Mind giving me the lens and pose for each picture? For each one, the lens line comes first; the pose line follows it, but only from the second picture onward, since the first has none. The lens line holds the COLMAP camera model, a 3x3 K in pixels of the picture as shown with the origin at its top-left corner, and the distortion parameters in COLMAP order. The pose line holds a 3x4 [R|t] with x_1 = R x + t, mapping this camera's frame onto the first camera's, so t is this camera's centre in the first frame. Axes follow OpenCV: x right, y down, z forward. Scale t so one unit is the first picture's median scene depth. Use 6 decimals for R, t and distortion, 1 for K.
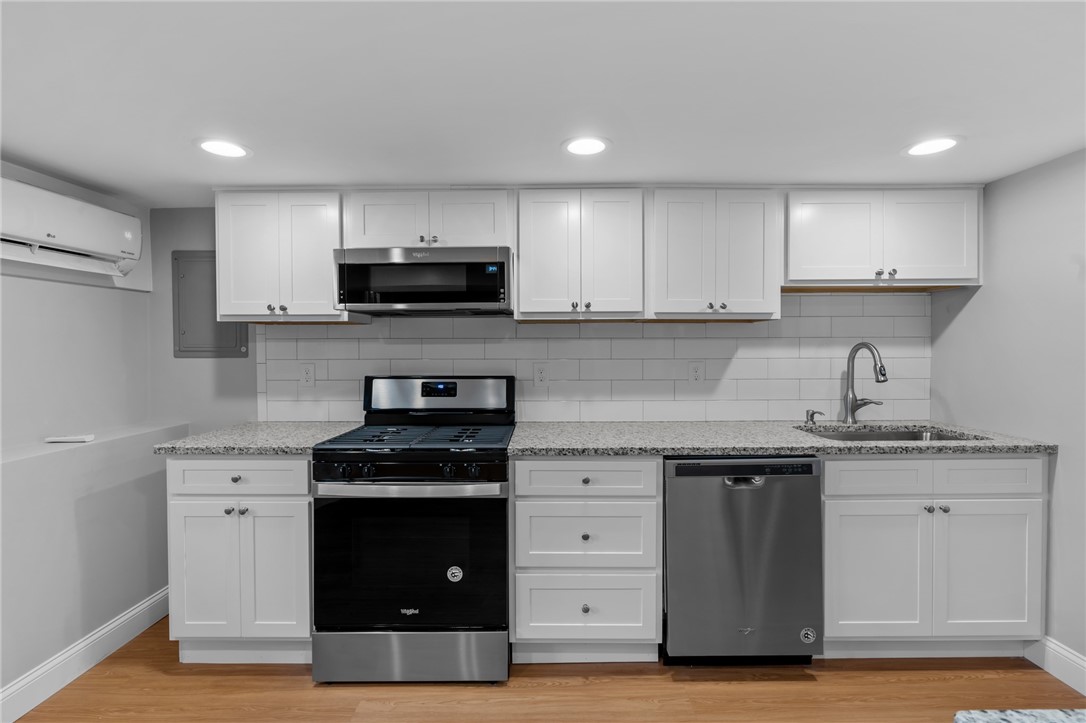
lens RADIAL K [[493.7, 0, 541.8], [0, 493.7, 354.3], [0, 0, 1]] dist [-0.005633, 0.001794]
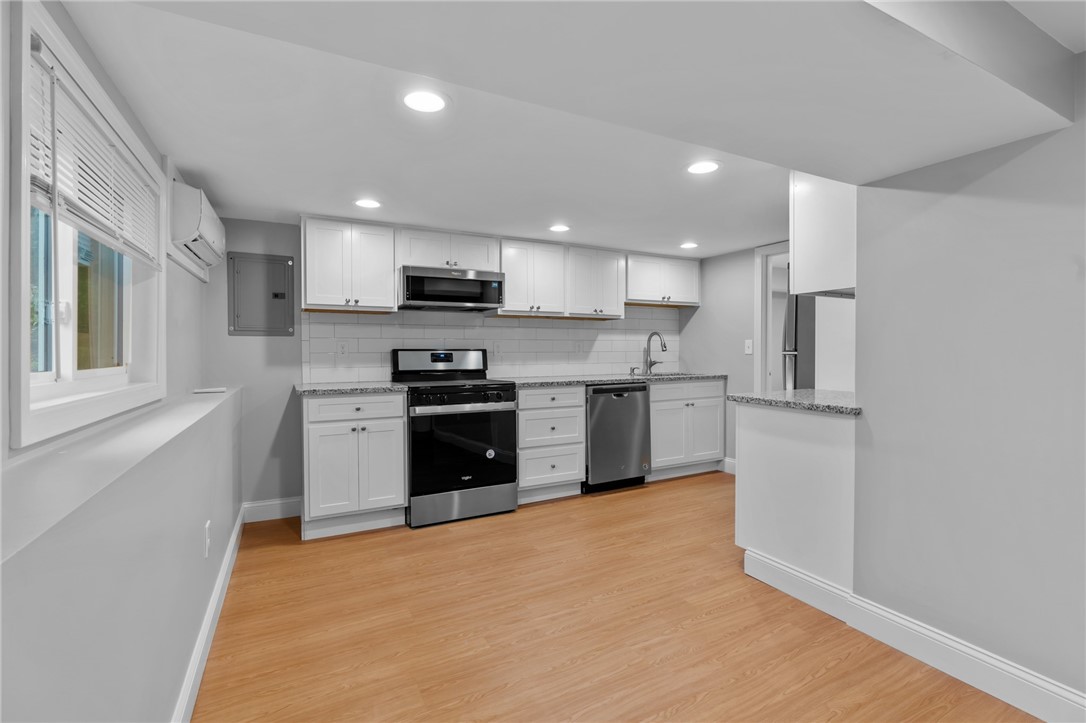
lens RADIAL K [[493.7, 0, 541.8], [0, 493.7, 356.9], [0, 0, 1]] dist [-0.005633, 0.001794]
pose [[0.884785, -0.005542, 0.465966, -0.772449], [0.007554, 0.999968, -0.002451, 0.088228], [-0.465938, 0.005688, 0.884799, -0.623792]]
